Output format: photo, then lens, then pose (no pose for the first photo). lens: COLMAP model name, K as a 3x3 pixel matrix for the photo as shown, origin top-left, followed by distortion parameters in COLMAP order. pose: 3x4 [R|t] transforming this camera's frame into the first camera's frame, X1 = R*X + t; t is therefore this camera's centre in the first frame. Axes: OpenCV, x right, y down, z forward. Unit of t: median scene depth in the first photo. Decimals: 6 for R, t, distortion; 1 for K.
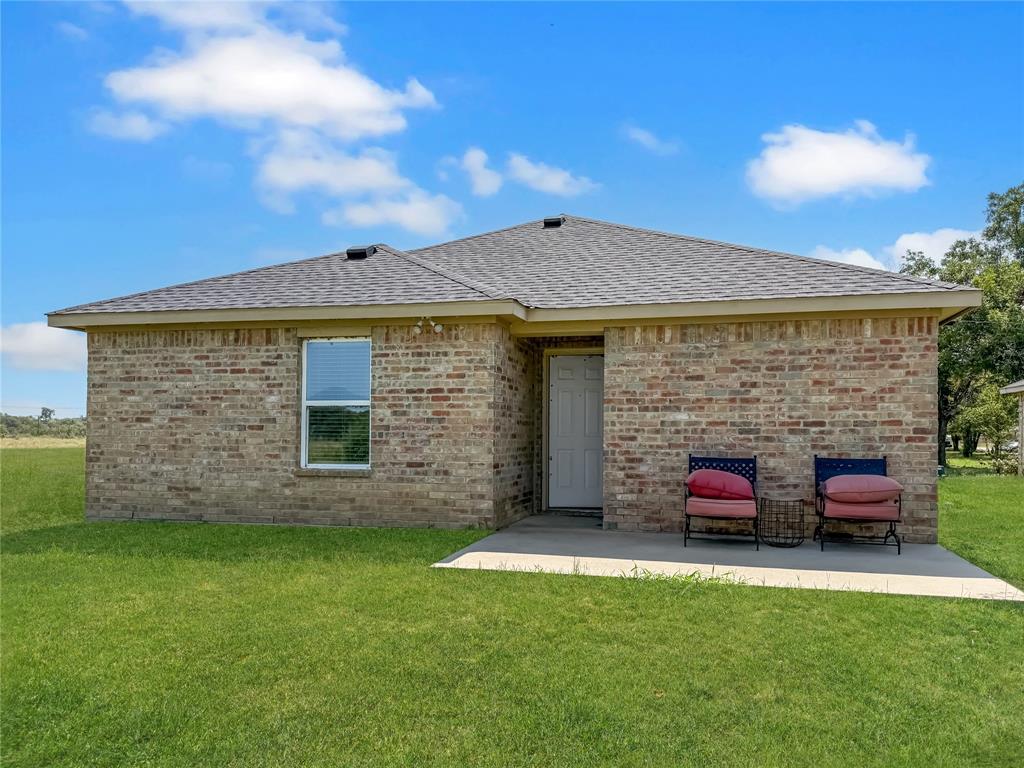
lens RADIAL K [[715.9, 0, 512.0], [0, 715.9, 384.0], [0, 0, 1]] dist [0.093852, -0.271795]
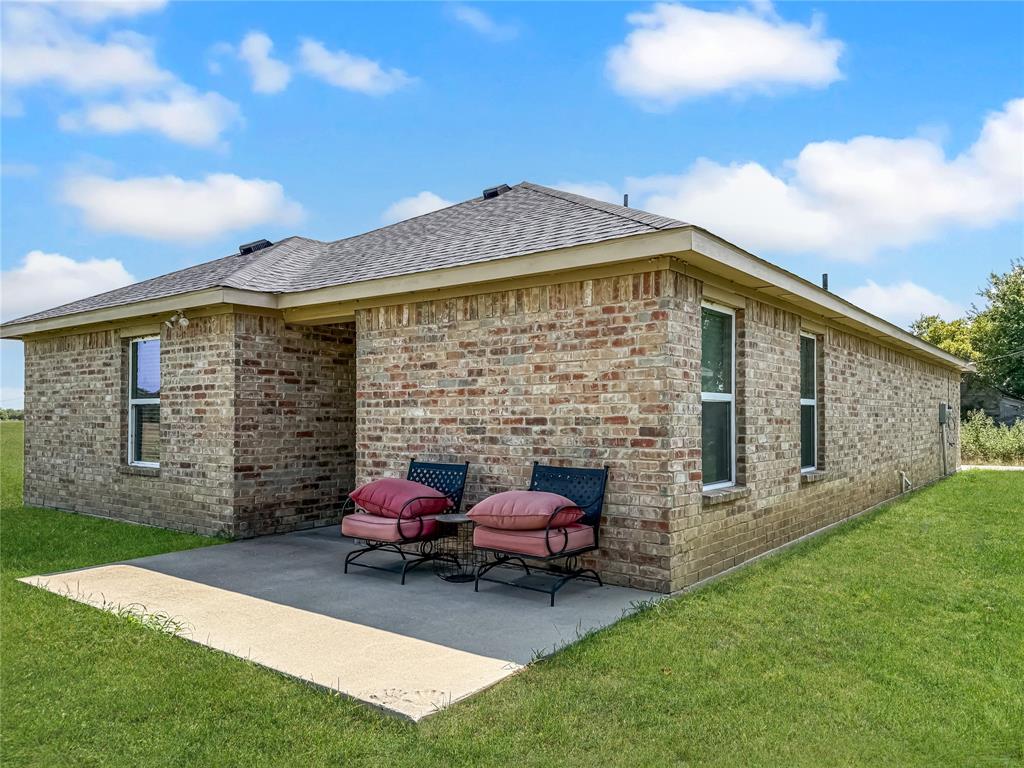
lens RADIAL K [[715.9, 0, 512.0], [0, 715.9, 384.0], [0, 0, 1]] dist [0.093852, -0.271795]
pose [[0.939400, -0.022971, -0.342052, 0.636095], [0.029849, 0.999444, 0.014857, 0.002814], [0.341521, -0.024167, 0.939563, 0.259624]]
